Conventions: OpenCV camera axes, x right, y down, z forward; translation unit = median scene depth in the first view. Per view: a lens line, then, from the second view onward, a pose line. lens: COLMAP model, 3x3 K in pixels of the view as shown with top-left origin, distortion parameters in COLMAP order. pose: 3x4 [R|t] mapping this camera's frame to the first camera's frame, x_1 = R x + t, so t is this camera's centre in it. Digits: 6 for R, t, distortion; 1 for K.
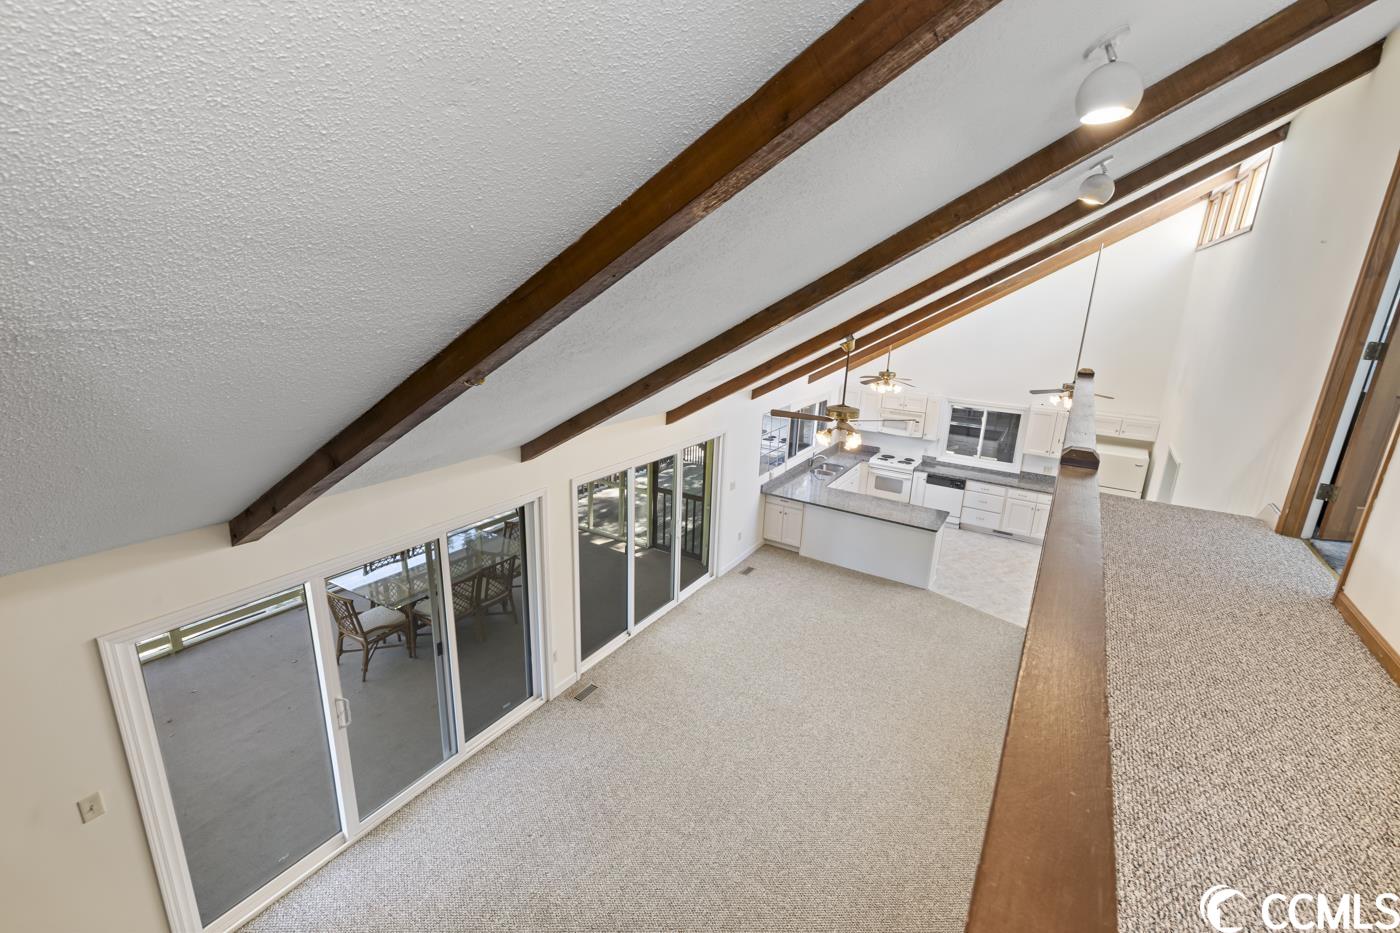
lens RADIAL K [[614.9, 0, 700.5], [0, 614.9, 467.5], [0, 0, 1]] dist [0.000723, -0.000060]
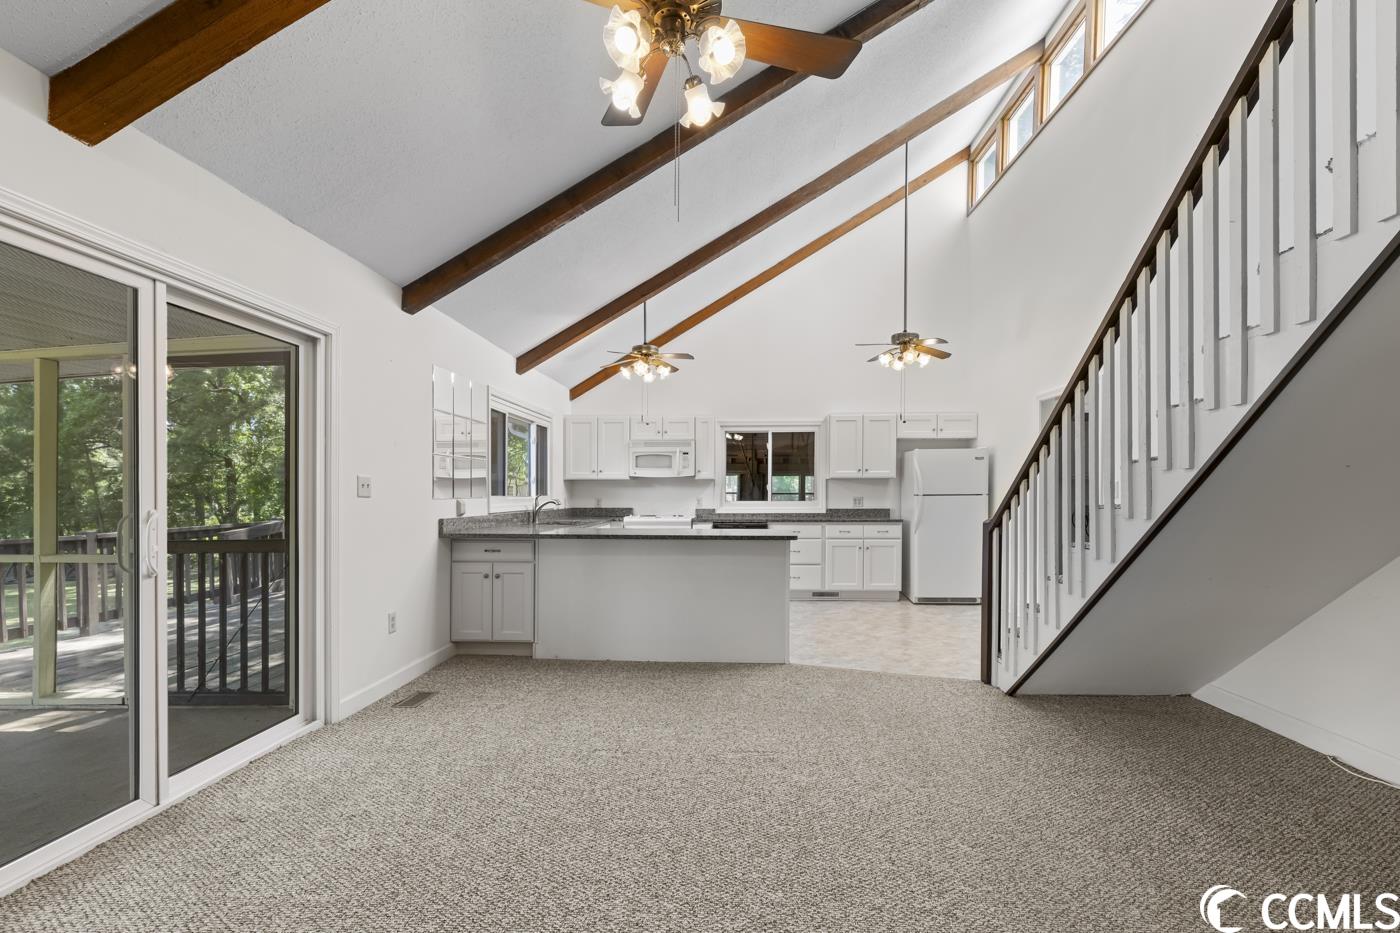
lens RADIAL K [[642.2, 0, 717.1], [0, 642.2, 498.3], [0, 0, 1]] dist [0.016345, 0.000179]
pose [[0.873510, -0.037985, 0.485322, 0.044173], [0.161362, 0.963182, -0.215041, 0.153224], [-0.459285, 0.266153, 0.847478, 0.462767]]
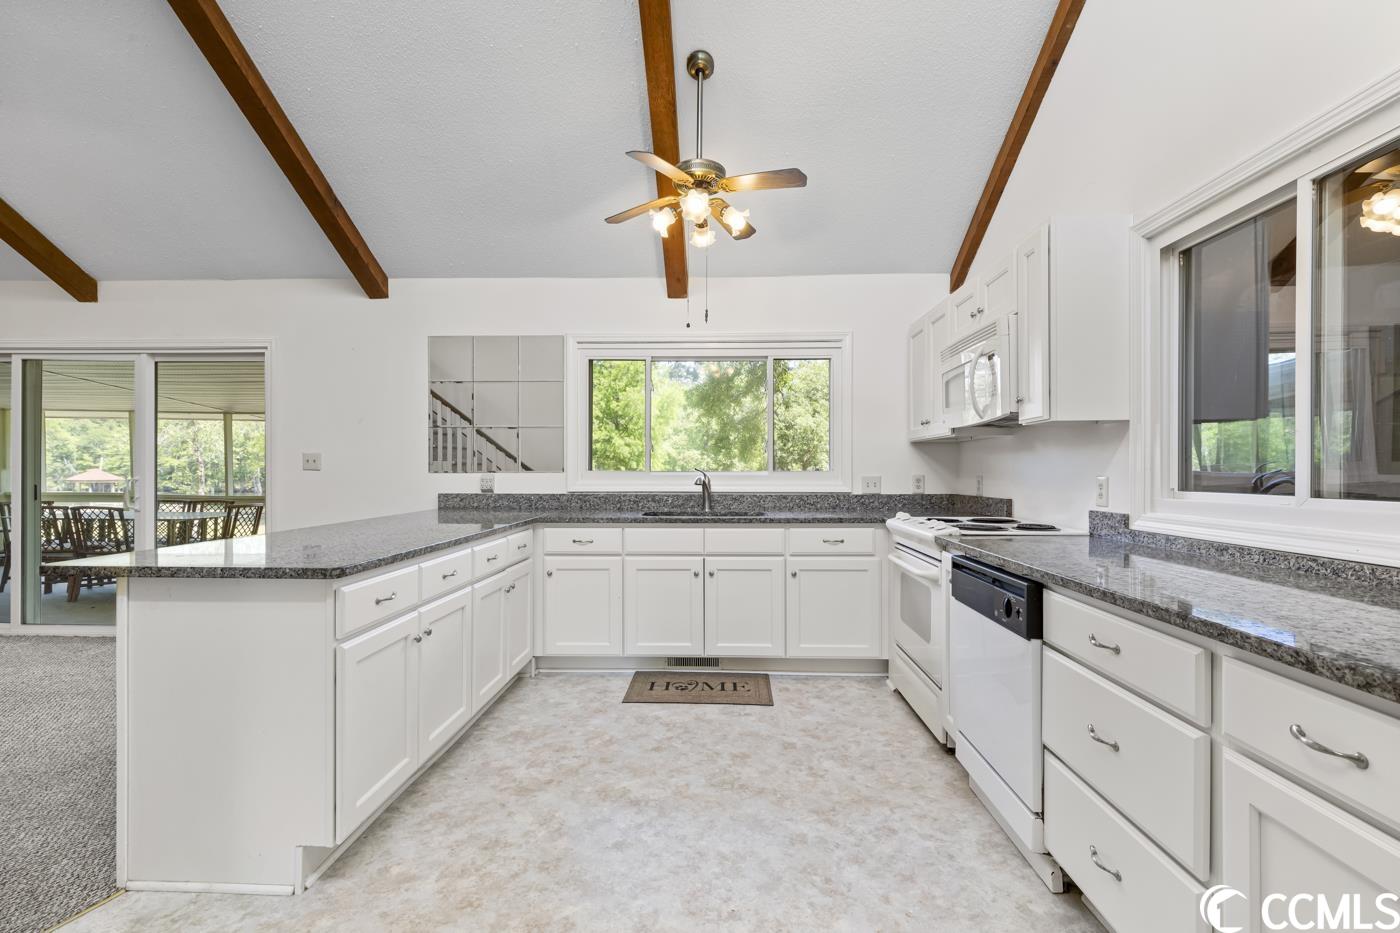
lens RADIAL K [[632.5, 0, 703.8], [0, 632.5, 475.6], [0, 0, 1]] dist [0.007818, -0.000435]
pose [[0.490143, -0.027377, -0.871212, 0.602305], [-0.222813, 0.962364, -0.155596, 0.044529], [0.842683, 0.270382, 0.465595, 0.925588]]
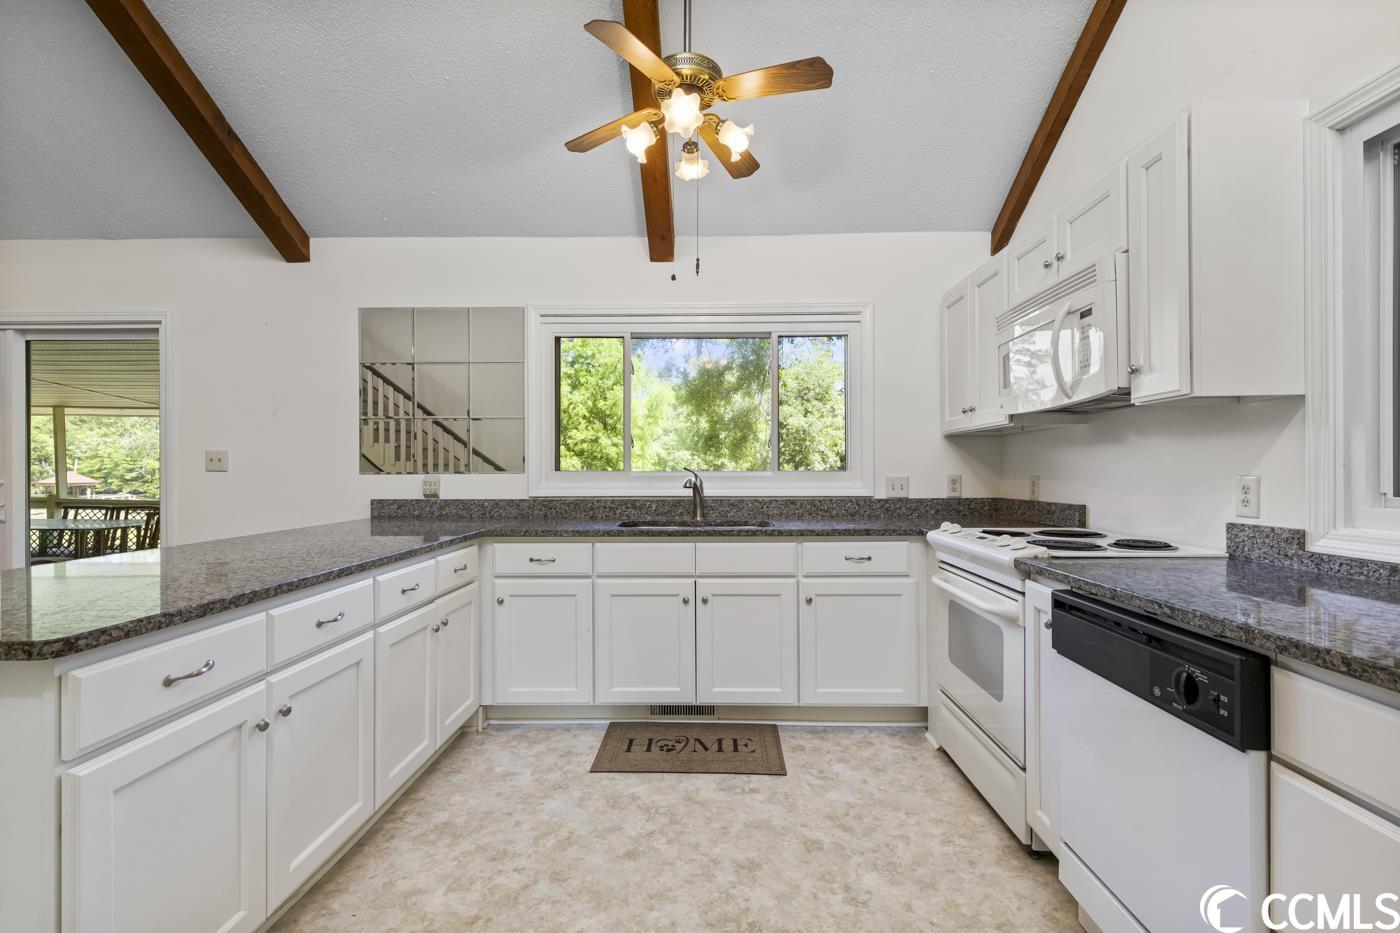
lens RADIAL K [[631.6, 0, 703.5], [0, 631.6, 474.2], [0, 0, 1]] dist [0.004991, 0.000114]
pose [[0.503041, -0.032224, -0.863662, 0.531257], [-0.217179, 0.962526, -0.162409, 0.031972], [0.836530, 0.269268, 0.477192, 0.963129]]
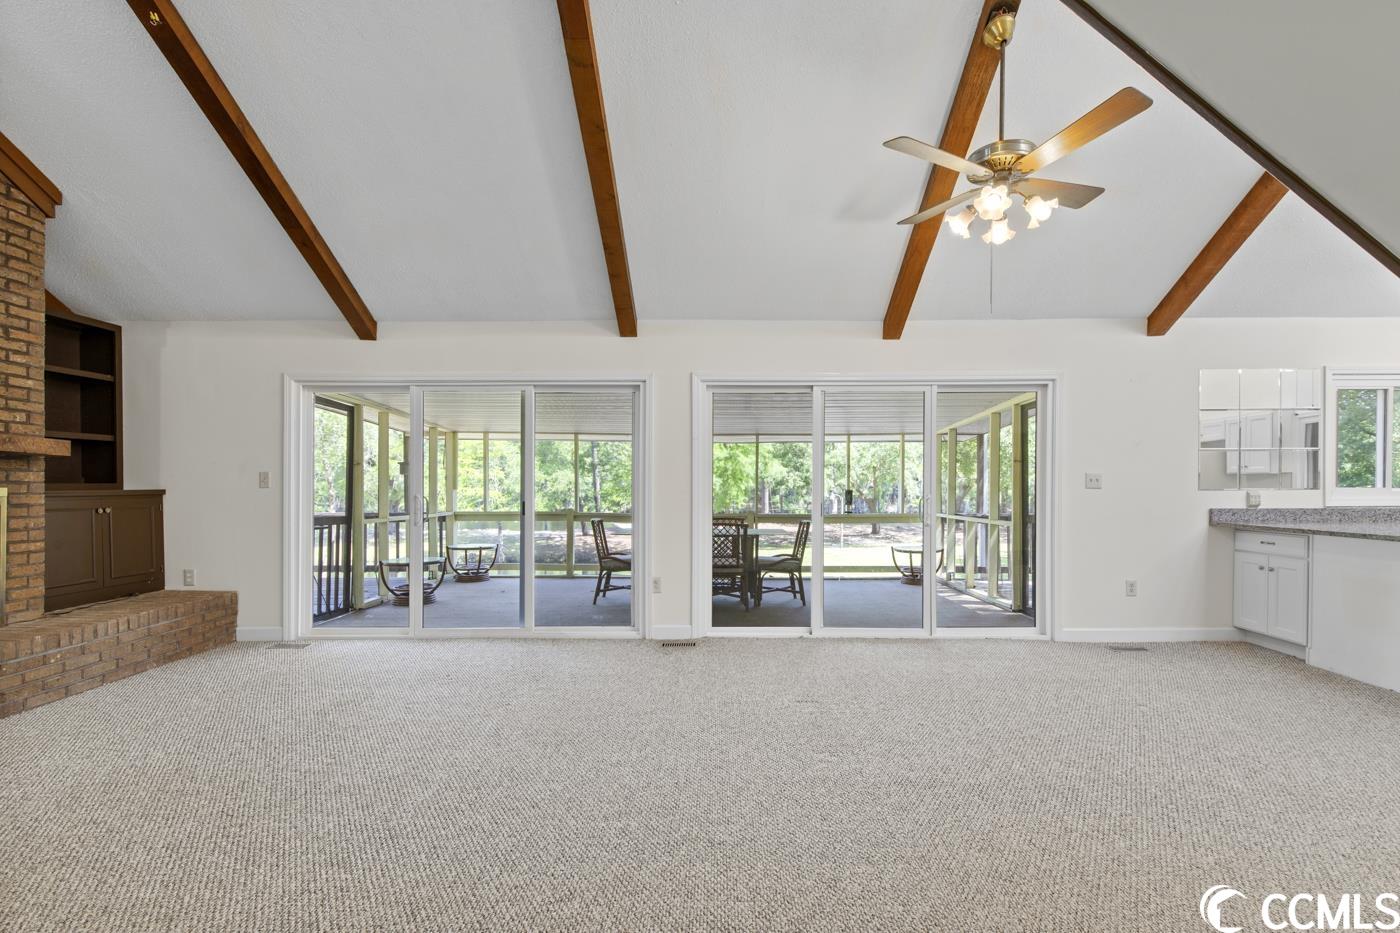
lens RADIAL K [[650.6, 0, 718.1], [0, 650.6, 490.1], [0, 0, 1]] dist [0.004716, 0.000180]
pose [[0.519280, -0.033937, -0.853930, 0.350879], [-0.212684, 0.962642, -0.167592, 0.192234], [0.827716, 0.268644, 0.492663, 0.368243]]
